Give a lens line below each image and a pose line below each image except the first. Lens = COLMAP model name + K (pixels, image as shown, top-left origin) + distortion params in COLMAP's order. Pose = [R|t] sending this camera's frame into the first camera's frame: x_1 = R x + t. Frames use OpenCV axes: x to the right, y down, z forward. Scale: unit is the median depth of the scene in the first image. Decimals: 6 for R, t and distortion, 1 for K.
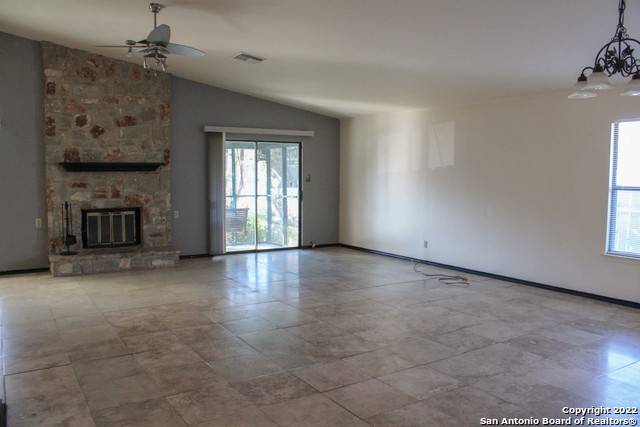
lens RADIAL K [[529.1, 0, 318.4], [0, 529.1, 213.6], [0, 0, 1]] dist [-0.163664, 0.138187]
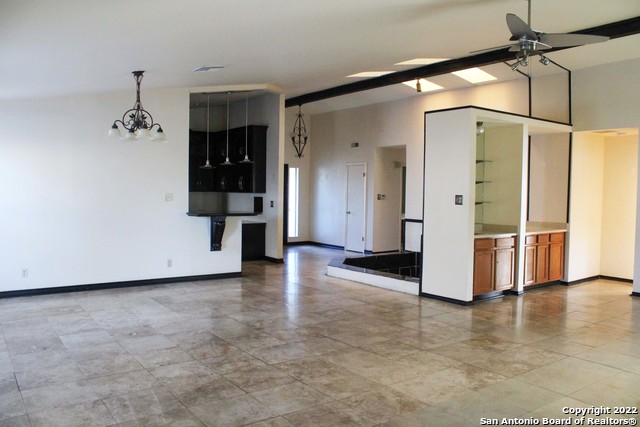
lens RADIAL K [[529.1, 0, 318.4], [0, 529.1, 213.6], [0, 0, 1]] dist [-0.163664, 0.138187]
pose [[-0.998656, -0.010869, -0.050684, 0.036610], [-0.017388, 0.991362, 0.129998, -0.108536], [0.048834, 0.130704, -0.990218, 1.287013]]
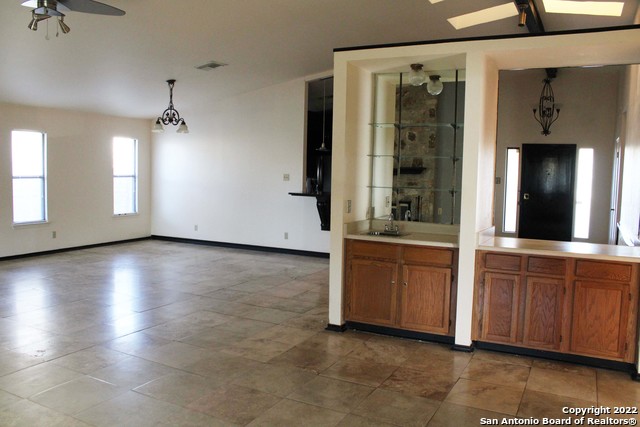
lens RADIAL K [[529.1, 0, 318.4], [0, 529.1, 213.6], [0, 0, 1]] dist [-0.163664, 0.138187]
pose [[-0.494934, -0.083776, 0.864883, -0.820641], [0.052431, 0.990649, 0.125962, -0.064255], [-0.867347, 0.107690, -0.485913, 0.741776]]
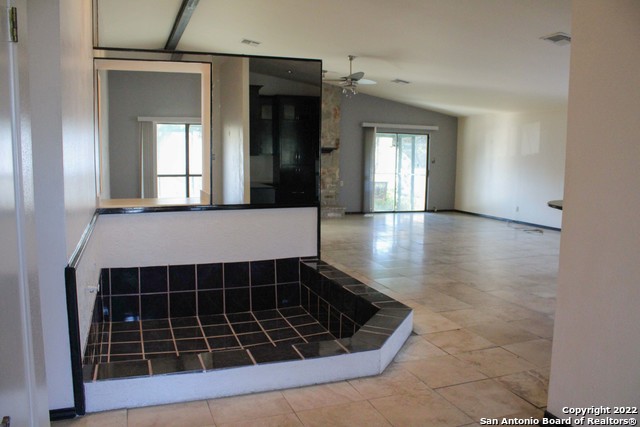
lens RADIAL K [[529.1, 0, 318.4], [0, 529.1, 213.6], [0, 0, 1]] dist [-0.163664, 0.138187]
pose [[0.978115, 0.035068, -0.205090, -0.035578], [-0.028590, 0.998997, 0.034465, 0.042025], [0.206093, -0.027847, 0.978136, -0.518783]]
